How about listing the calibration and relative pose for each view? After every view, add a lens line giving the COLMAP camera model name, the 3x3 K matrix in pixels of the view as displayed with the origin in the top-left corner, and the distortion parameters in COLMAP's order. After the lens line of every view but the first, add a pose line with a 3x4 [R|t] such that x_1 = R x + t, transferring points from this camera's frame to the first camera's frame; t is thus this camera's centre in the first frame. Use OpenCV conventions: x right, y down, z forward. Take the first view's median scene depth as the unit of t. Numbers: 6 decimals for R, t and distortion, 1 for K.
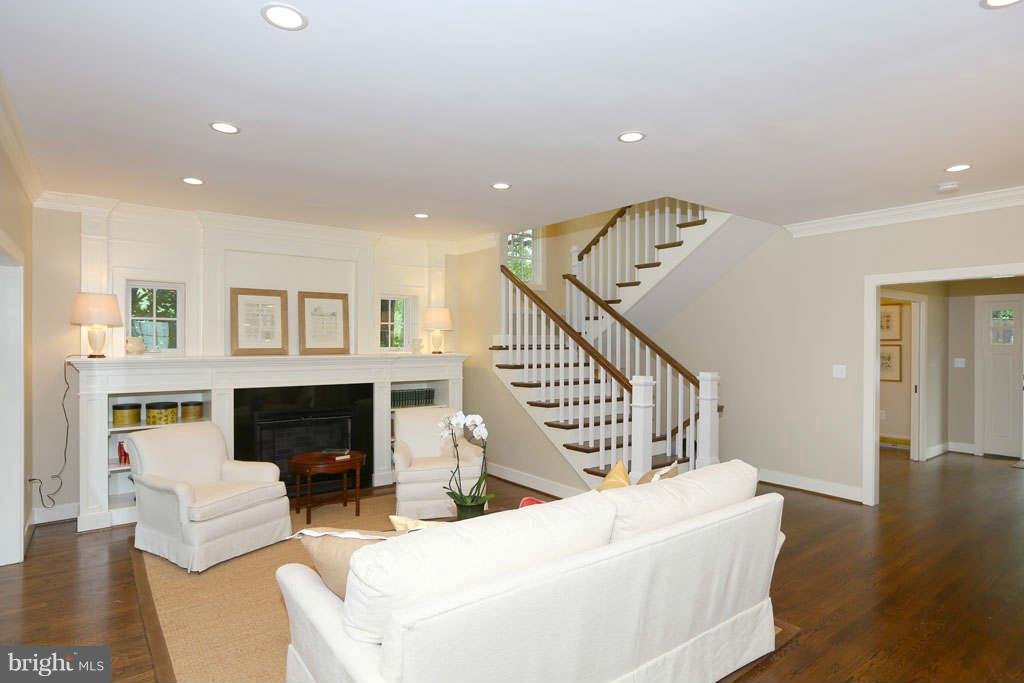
lens RADIAL K [[494.5, 0, 545.9], [0, 494.5, 342.1], [0, 0, 1]] dist [-0.027822, 0.000063]
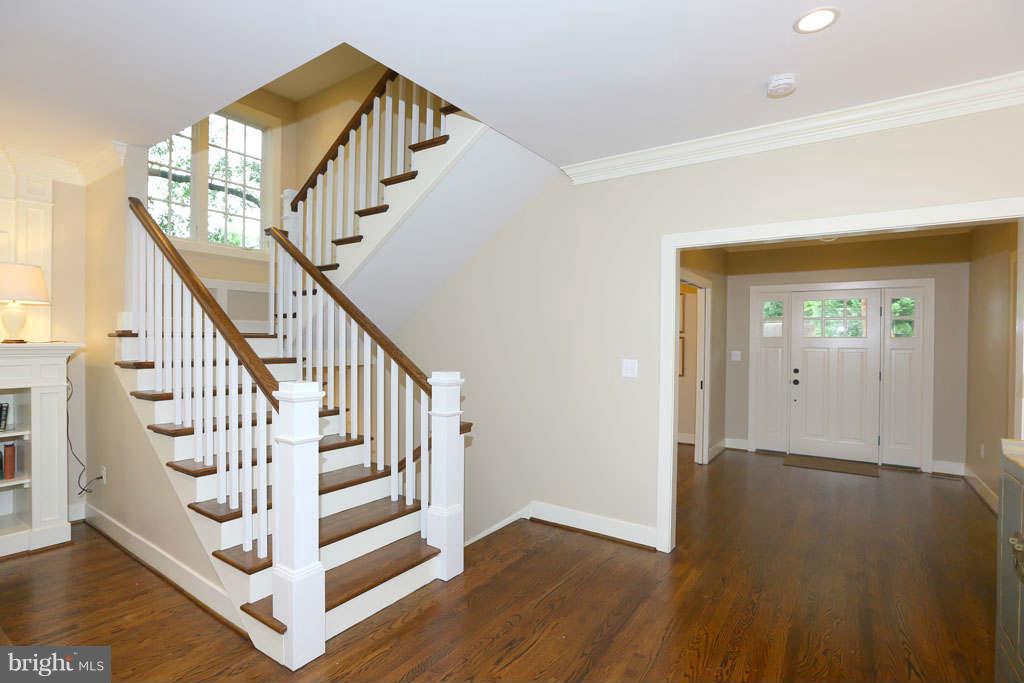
lens RADIAL K [[521.9, 0, 512.0], [0, 521.9, 341.5], [0, 0, 1]] dist [-0.111255, -0.000070]
pose [[0.945312, 0.002303, 0.326161, 0.176058], [-0.005108, 0.999957, 0.007745, 0.014794], [-0.326129, -0.008987, 0.945283, 0.315955]]
